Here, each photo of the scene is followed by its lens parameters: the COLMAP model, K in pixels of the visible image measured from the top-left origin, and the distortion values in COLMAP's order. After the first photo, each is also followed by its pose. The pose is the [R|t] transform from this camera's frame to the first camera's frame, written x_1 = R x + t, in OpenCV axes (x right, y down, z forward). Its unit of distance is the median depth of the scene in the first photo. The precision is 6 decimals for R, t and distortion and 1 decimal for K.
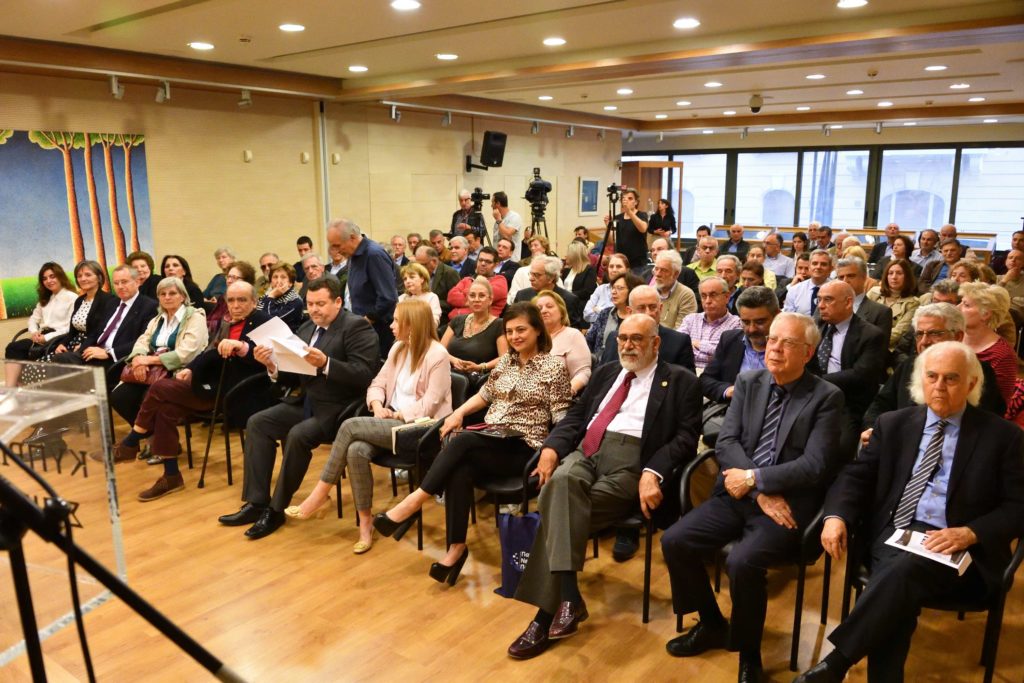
lens RADIAL K [[783.8, 0, 493.5], [0, 783.8, 361.8], [0, 0, 1]] dist [-0.067347, 0.009194]
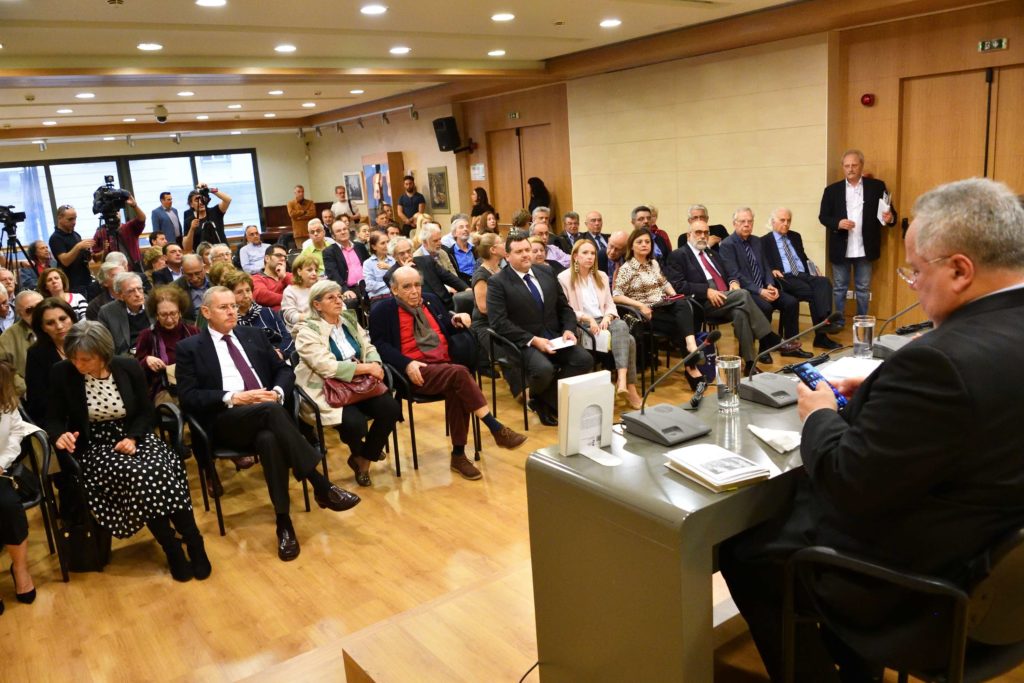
lens RADIAL K [[783.8, 0, 515.5], [0, 783.8, 340.1], [0, 0, 1]] dist [-0.067347, 0.009194]
pose [[0.277994, -0.214549, 0.936316, -0.535010], [0.268346, 0.953276, 0.138763, -0.047303], [-0.922339, 0.212681, 0.322578, 0.251035]]
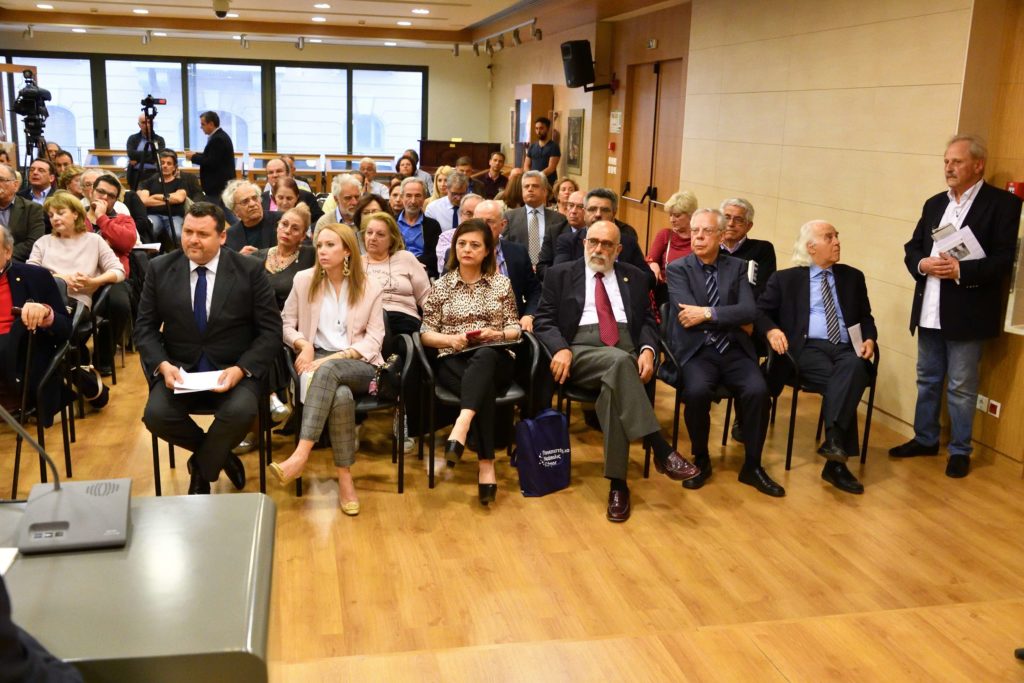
lens RADIAL K [[967.5, 0, 506.8], [0, 967.5, 344.1], [0, 0, 1]] dist [-0.029904, 0.000000]
pose [[0.648993, -0.142108, 0.747404, -0.290605], [0.125997, 0.988910, 0.078620, -0.002046], [-0.750289, 0.043146, 0.659701, 0.051117]]
